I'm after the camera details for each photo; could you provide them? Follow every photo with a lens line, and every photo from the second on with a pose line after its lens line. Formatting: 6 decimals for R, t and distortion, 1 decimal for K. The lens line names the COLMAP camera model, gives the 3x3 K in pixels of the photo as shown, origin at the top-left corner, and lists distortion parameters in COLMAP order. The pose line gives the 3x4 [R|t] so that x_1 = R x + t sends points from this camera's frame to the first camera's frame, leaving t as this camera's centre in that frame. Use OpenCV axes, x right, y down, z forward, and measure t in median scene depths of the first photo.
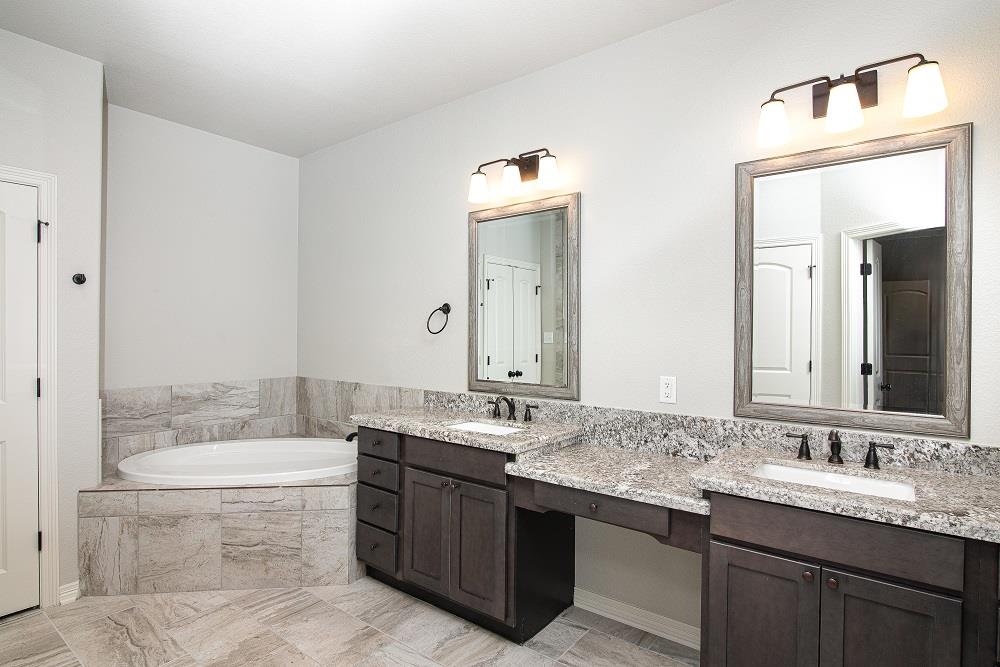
lens RADIAL K [[517.1, 0, 499.5], [0, 517.1, 335.9], [0, 0, 1]] dist [-0.002178, -0.000068]
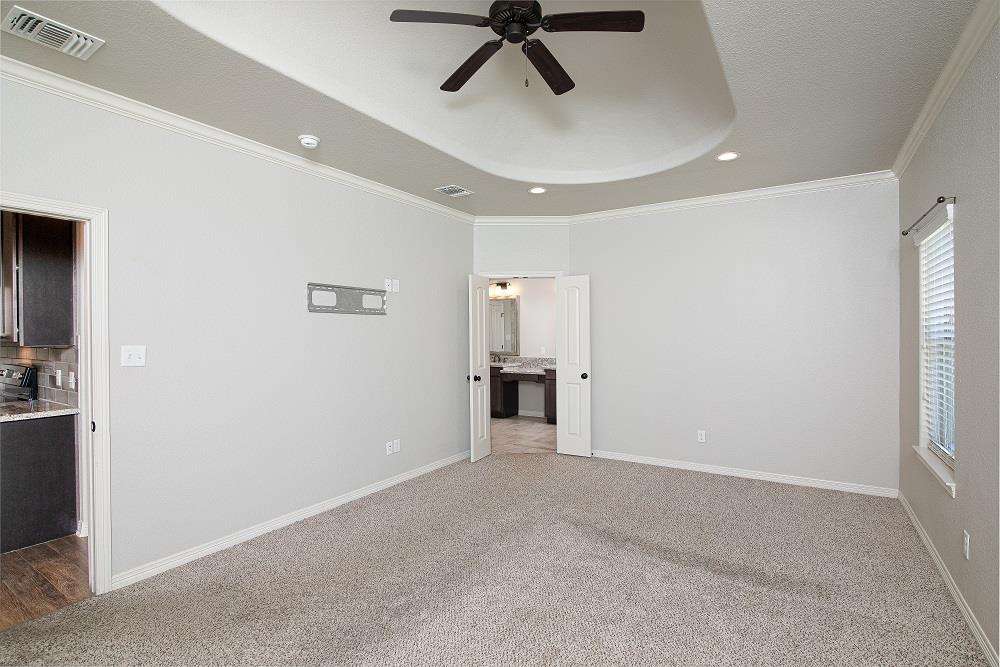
lens RADIAL K [[487.3, 0, 499.6], [0, 487.3, 334.4], [0, 0, 1]] dist [-0.005201, -0.000460]
pose [[0.995520, -0.011186, 0.093889, -0.283885], [0.011271, 0.999936, -0.000373, -0.018627], [-0.093879, 0.001430, 0.995583, -2.247852]]
